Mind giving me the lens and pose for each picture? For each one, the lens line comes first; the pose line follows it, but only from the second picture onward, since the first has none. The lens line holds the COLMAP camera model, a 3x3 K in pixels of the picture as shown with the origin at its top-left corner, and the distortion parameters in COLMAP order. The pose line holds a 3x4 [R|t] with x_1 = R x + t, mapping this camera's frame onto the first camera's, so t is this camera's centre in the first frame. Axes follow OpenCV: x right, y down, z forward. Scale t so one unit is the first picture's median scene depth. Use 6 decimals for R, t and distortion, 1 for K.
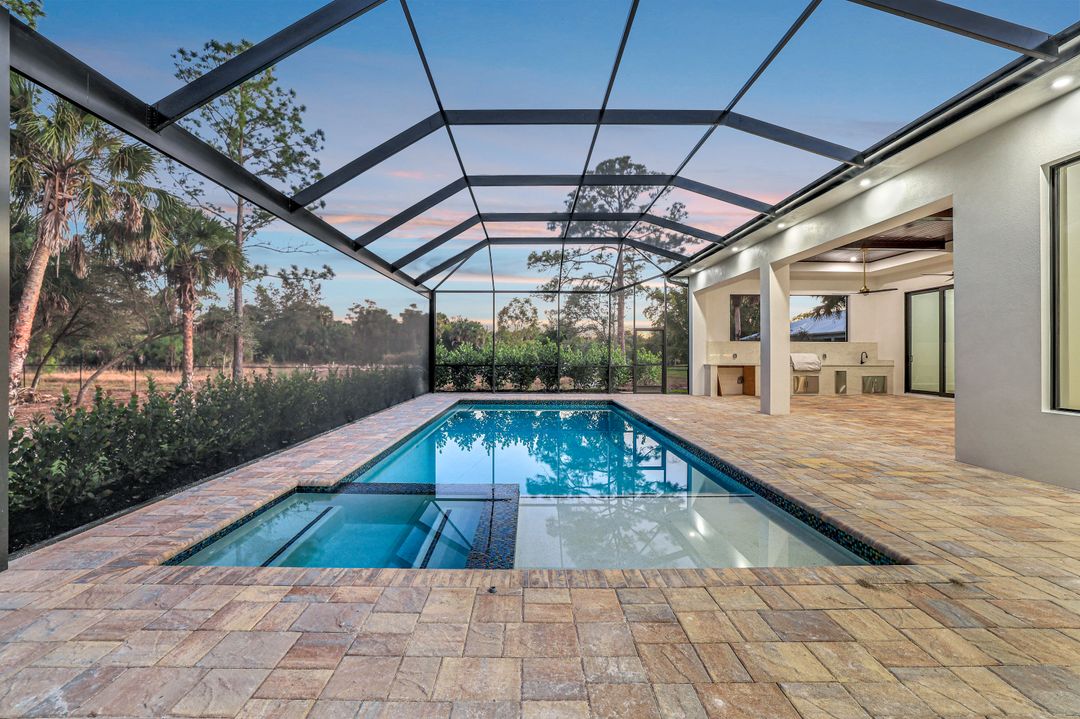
lens RADIAL K [[465.5, 0, 533.7], [0, 465.5, 351.8], [0, 0, 1]] dist [-0.038720, 0.011479]
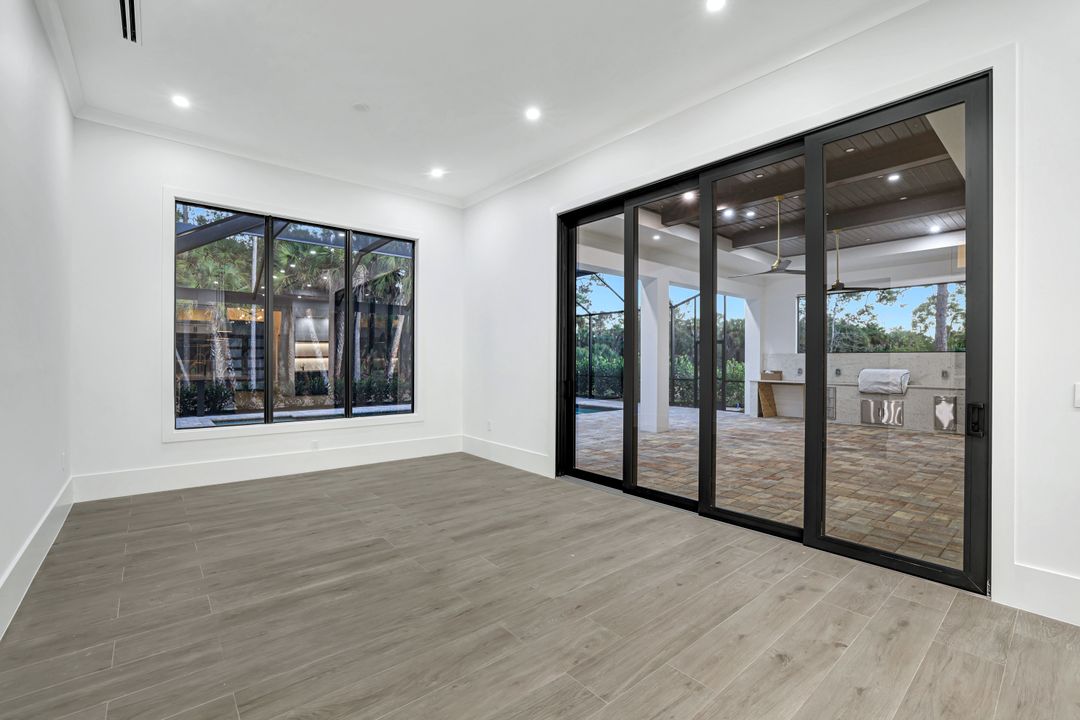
lens RADIAL K [[466.2, 0, 532.4], [0, 466.2, 359.0], [0, 0, 1]] dist [-0.041340, 0.010317]
pose [[0.631579, -0.002837, -0.775306, 0.767627], [0.002283, 0.999996, -0.001799, -0.012427], [0.775308, -0.000634, 0.631583, 0.118414]]
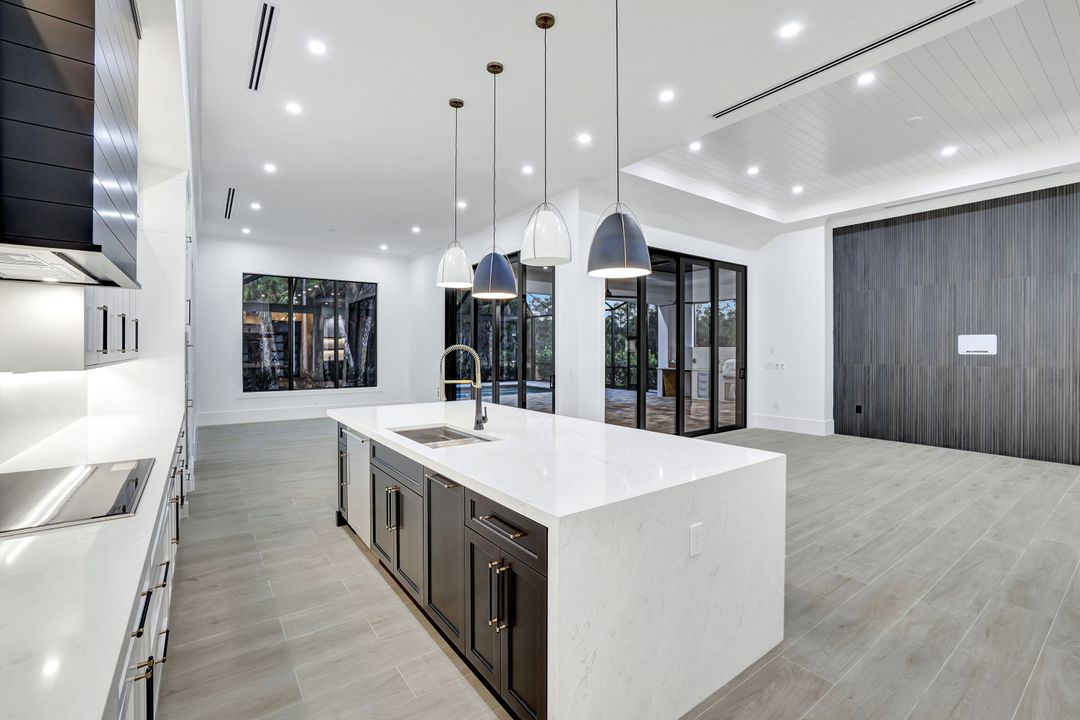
lens RADIAL K [[465.5, 0, 533.7], [0, 465.5, 352.3], [0, 0, 1]] dist [-0.038720, 0.011479]
pose [[0.573109, 0.000837, -0.819479, 1.094061], [0.003455, 0.999988, 0.003438, -0.016101], [0.819472, -0.004802, 0.573099, 0.091278]]
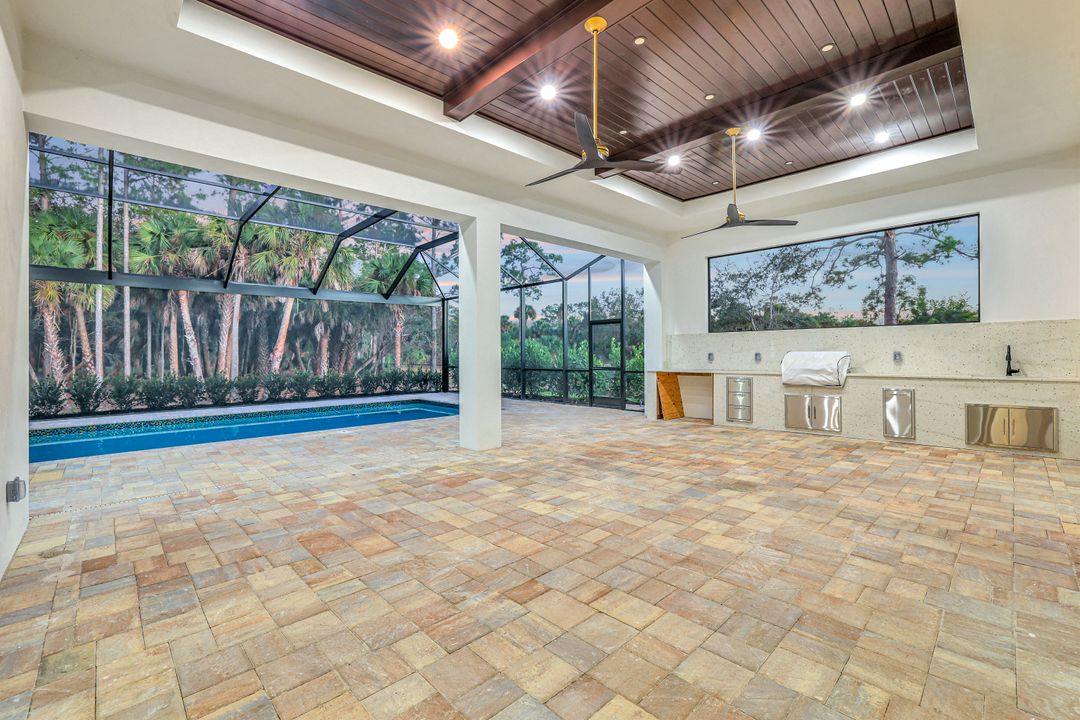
lens RADIAL K [[465.5, 0, 533.7], [0, 465.5, 352.3], [0, 0, 1]] dist [-0.038720, 0.011479]
pose [[0.683848, -0.013868, -0.729492, 0.720490], [0.017340, 0.999846, -0.002753, 0.000290], [0.729418, -0.010766, 0.683984, 0.412509]]
